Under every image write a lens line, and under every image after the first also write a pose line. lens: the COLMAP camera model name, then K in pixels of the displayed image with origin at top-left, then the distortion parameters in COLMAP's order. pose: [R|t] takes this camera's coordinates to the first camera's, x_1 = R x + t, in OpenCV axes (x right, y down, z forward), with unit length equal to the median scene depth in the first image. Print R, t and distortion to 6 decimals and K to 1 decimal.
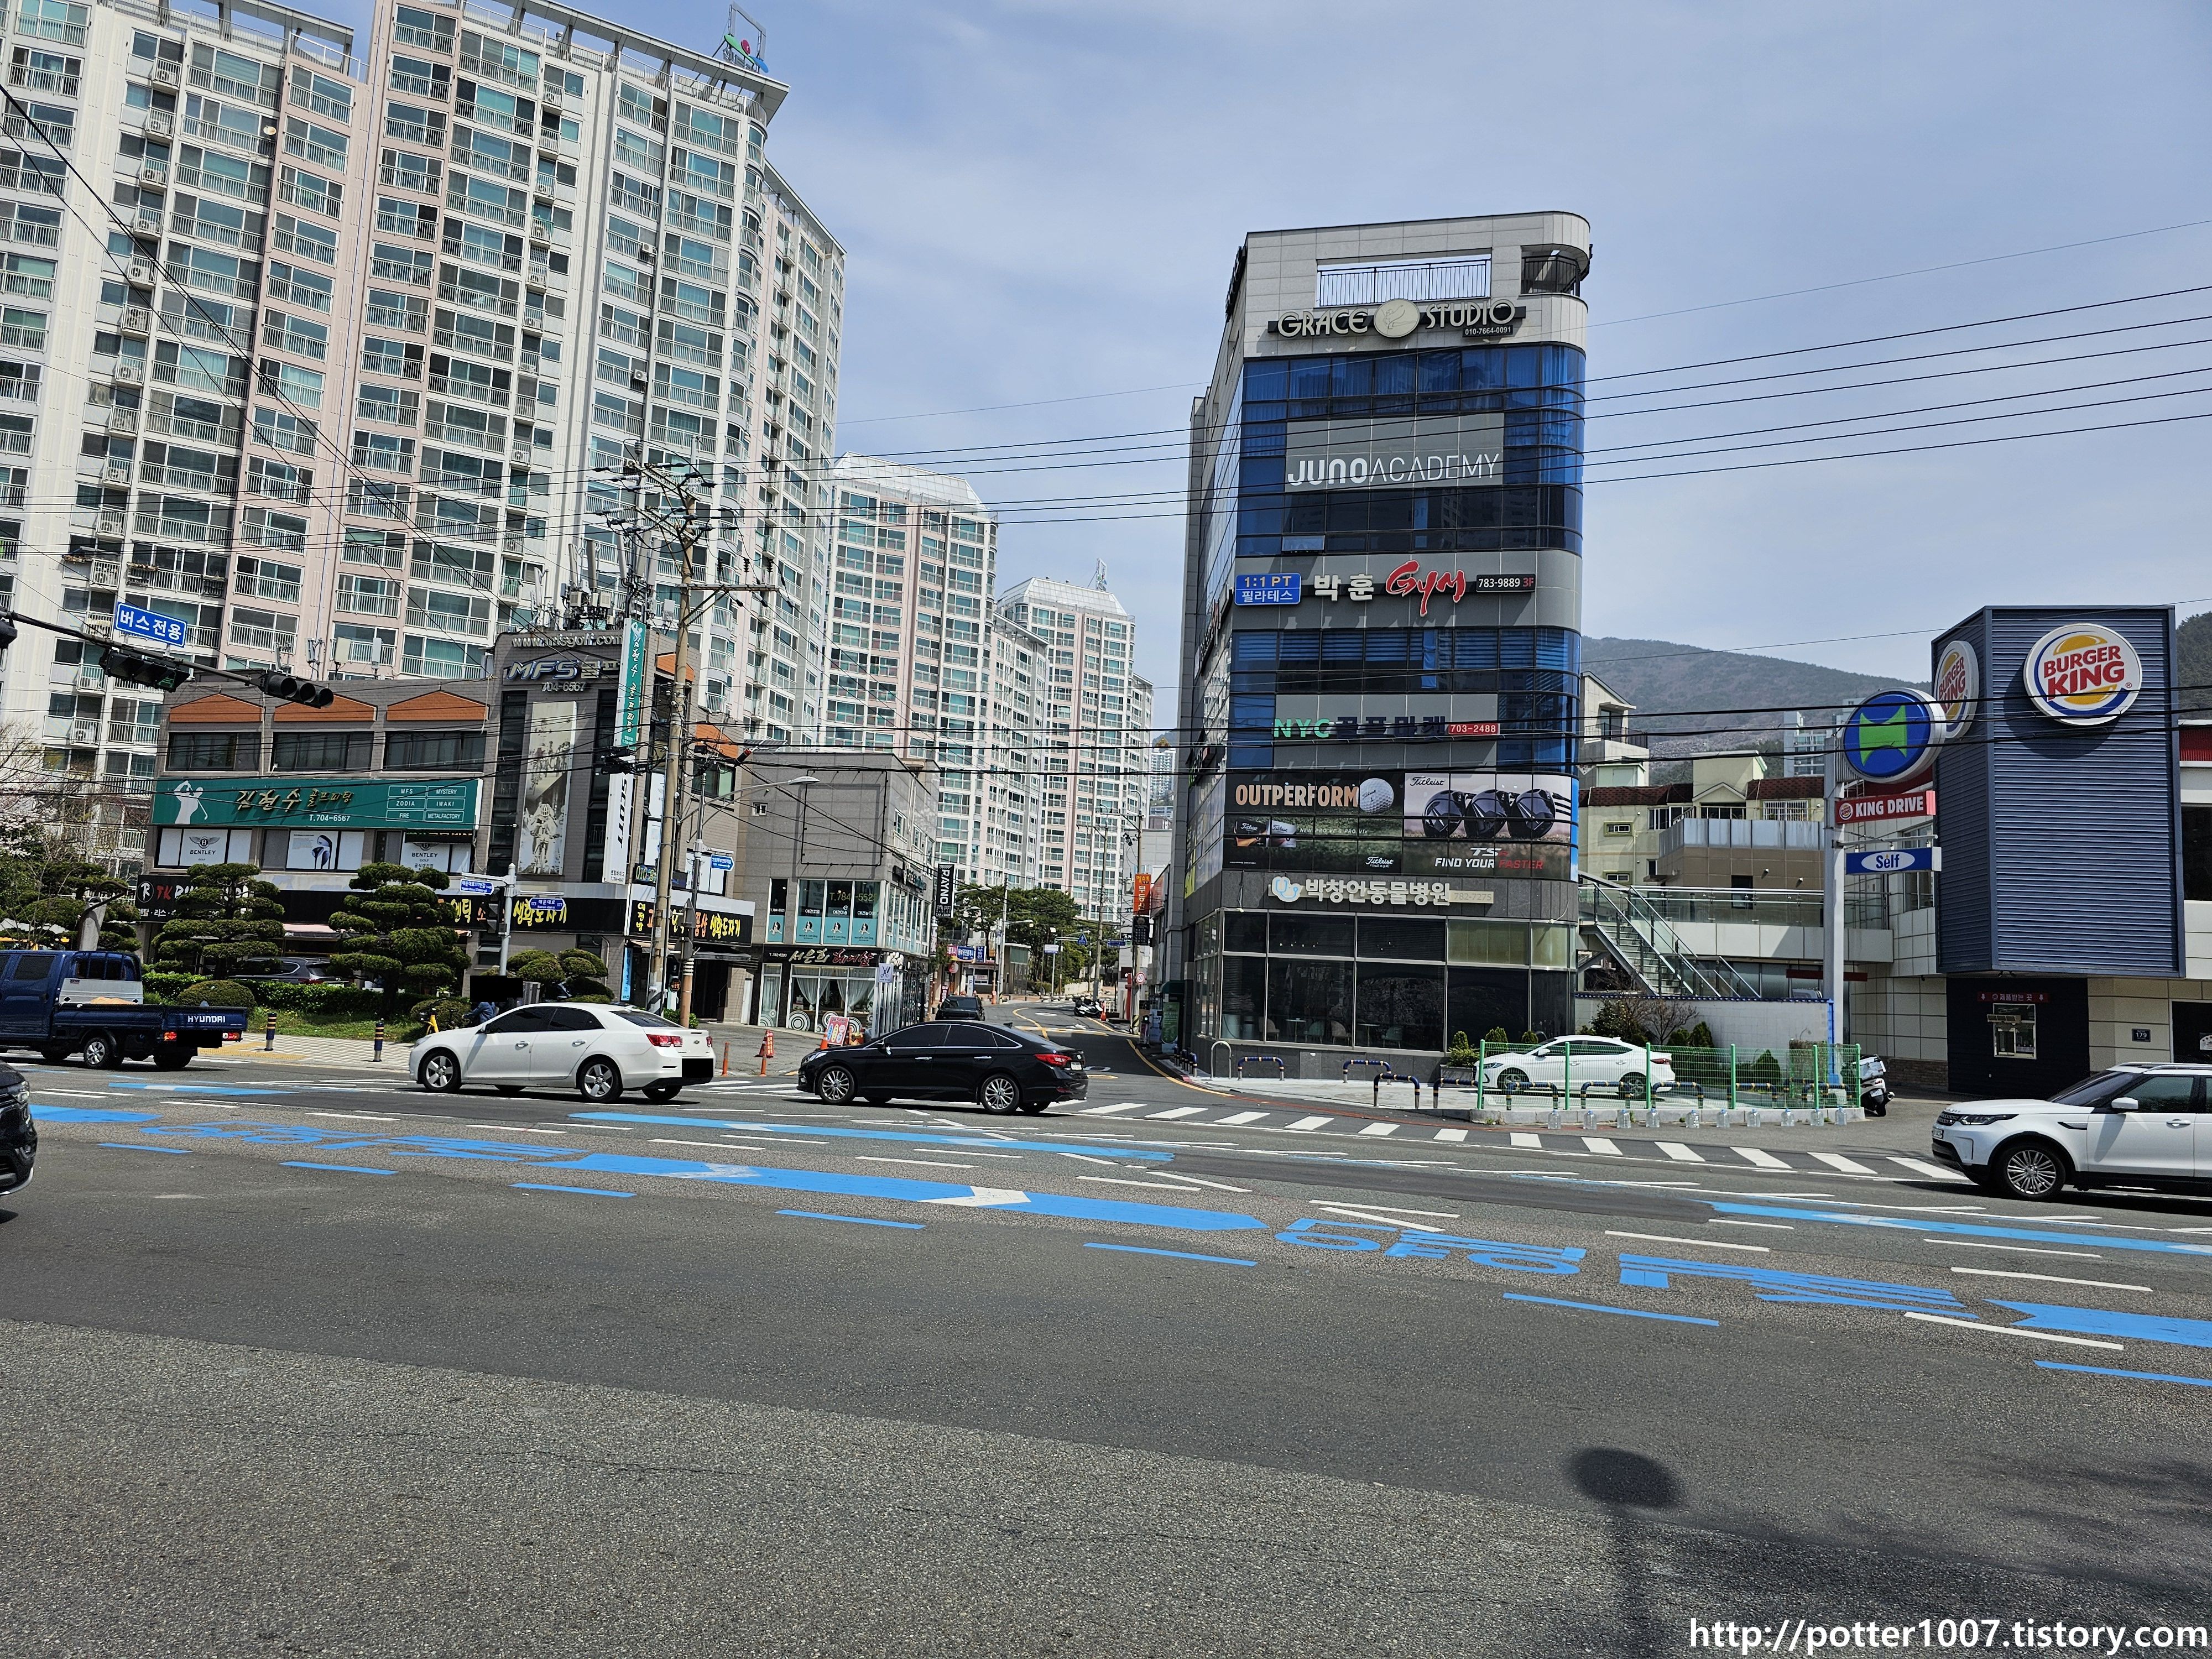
lens RADIAL K [[1505.4, 0, 1106.0], [0, 1505.4, 829.5], [0, 0, 1]] dist [0.060980, -0.056500]
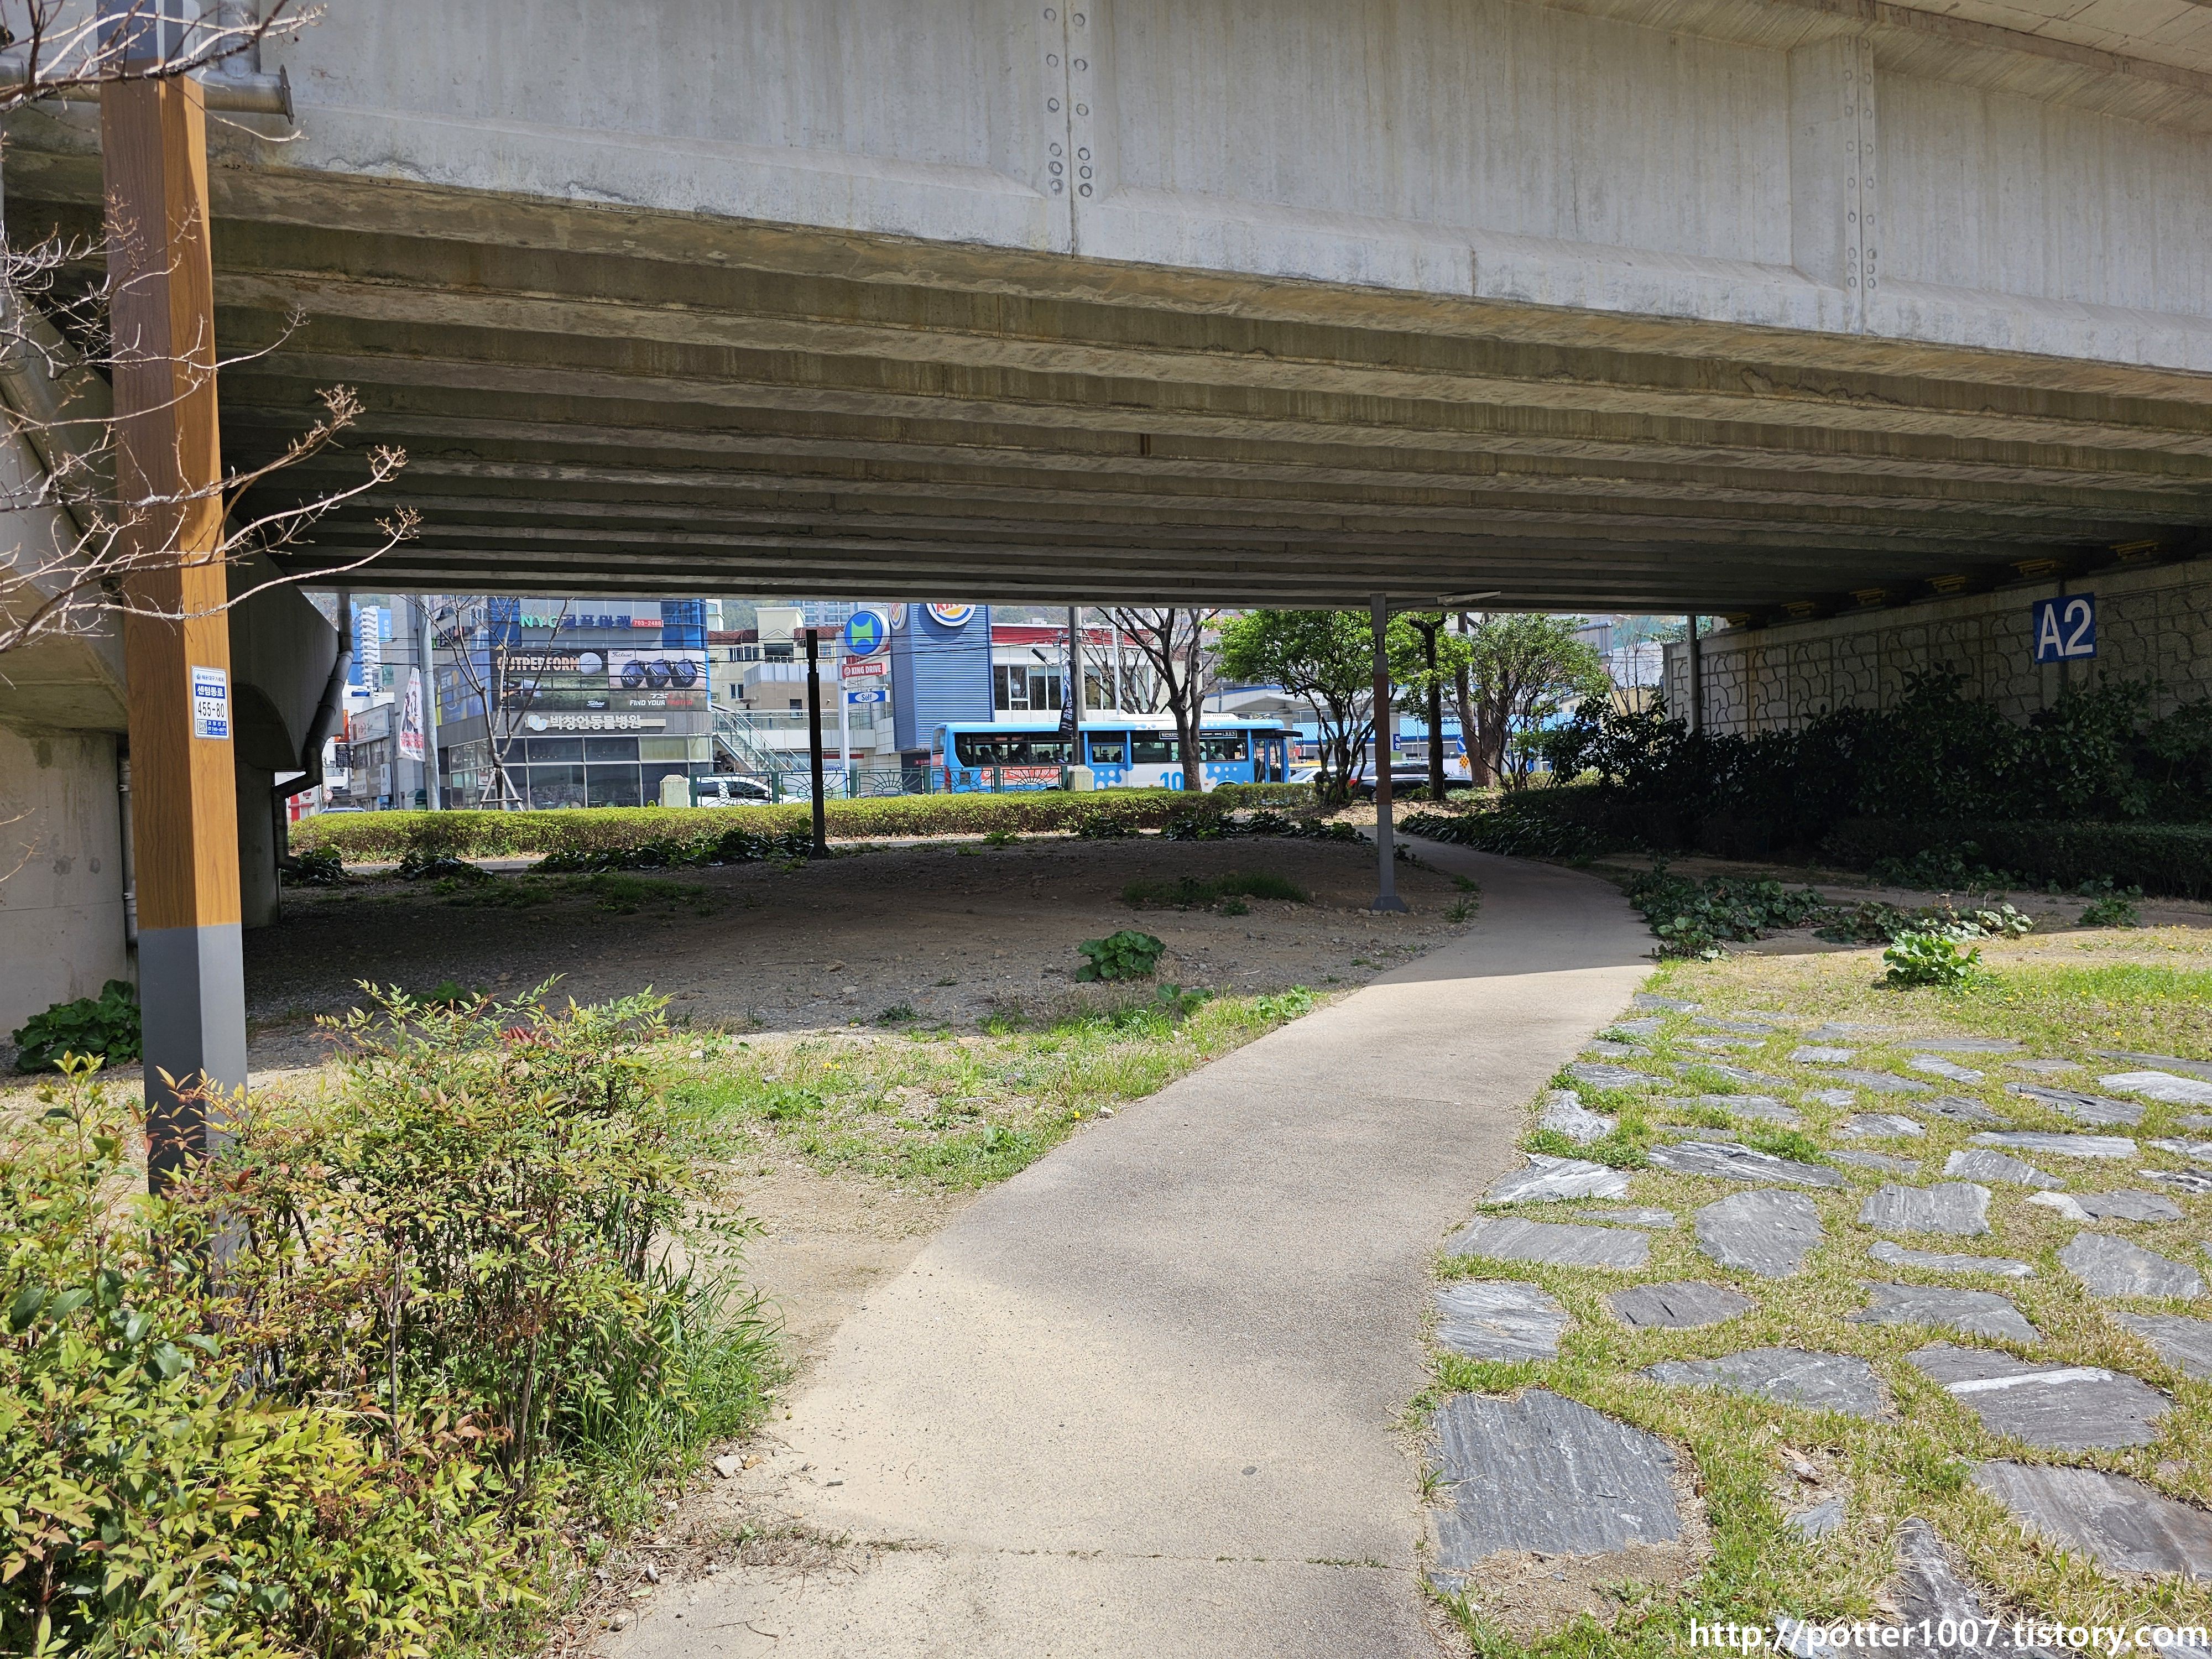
lens RADIAL K [[1505.4, 0, 1106.0], [0, 1505.4, 829.5], [0, 0, 1]] dist [0.060980, -0.056500]
pose [[0.821078, -0.083481, 0.564679, -0.159858], [0.009018, 0.991022, 0.133398, -0.030164], [-0.570745, -0.104438, 0.814459, -0.358146]]
